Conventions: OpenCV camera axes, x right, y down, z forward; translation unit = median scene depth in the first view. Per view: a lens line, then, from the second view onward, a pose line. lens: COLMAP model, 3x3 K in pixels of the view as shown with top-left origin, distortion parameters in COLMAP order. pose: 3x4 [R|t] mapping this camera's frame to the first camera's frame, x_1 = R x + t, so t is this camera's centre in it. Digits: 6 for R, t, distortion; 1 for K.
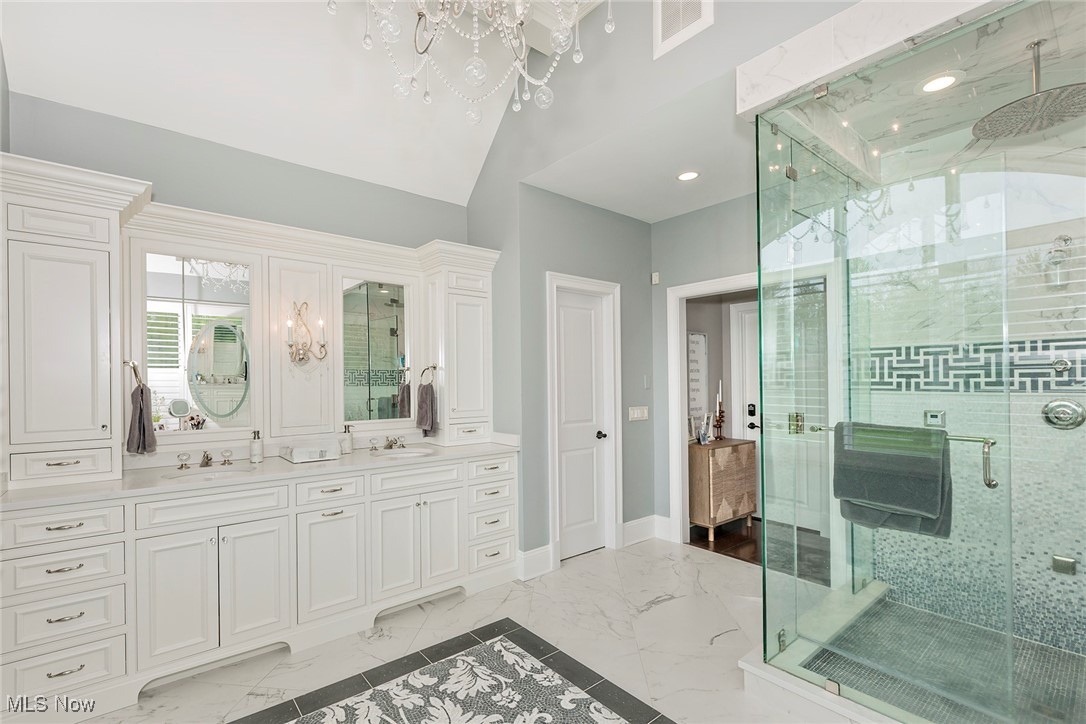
lens RADIAL K [[488.9, 0, 538.1], [0, 488.9, 379.4], [0, 0, 1]] dist [0.000670, 0.000282]
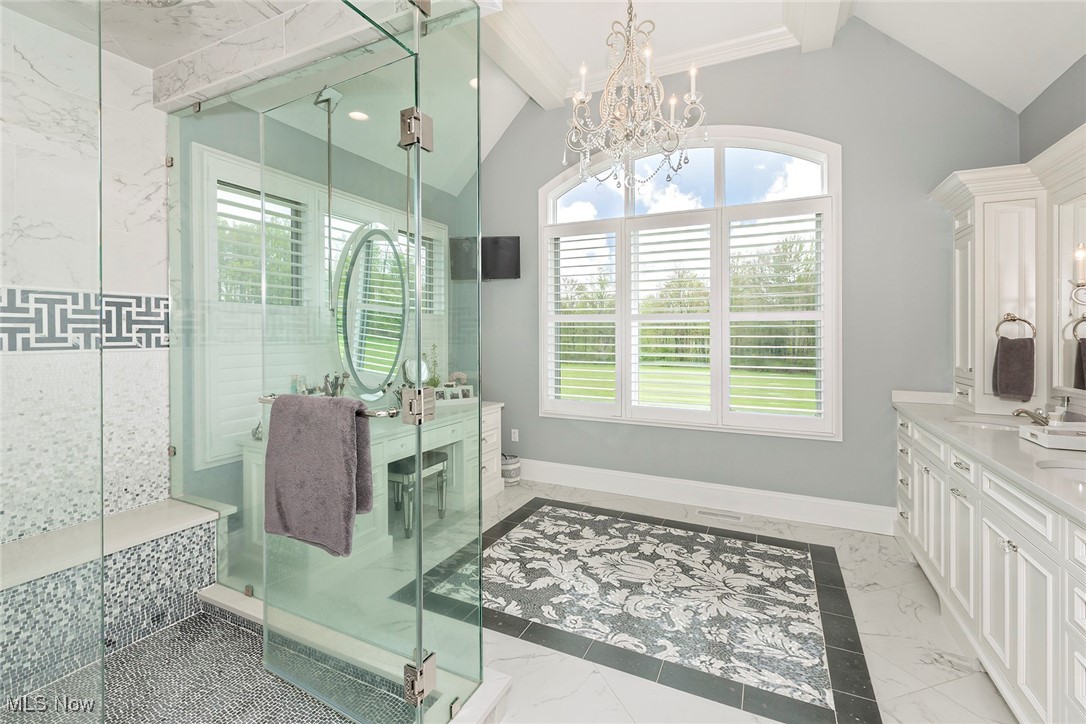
lens RADIAL K [[482.2, 0, 543.0], [0, 482.2, 336.5], [0, 0, 1]] dist [0.000252, 0.000065]
pose [[-0.909235, 0.001392, -0.416281, 0.663153], [0.000739, 0.999998, 0.001729, 0.005906], [0.416282, 0.001264, -0.909235, 1.672381]]
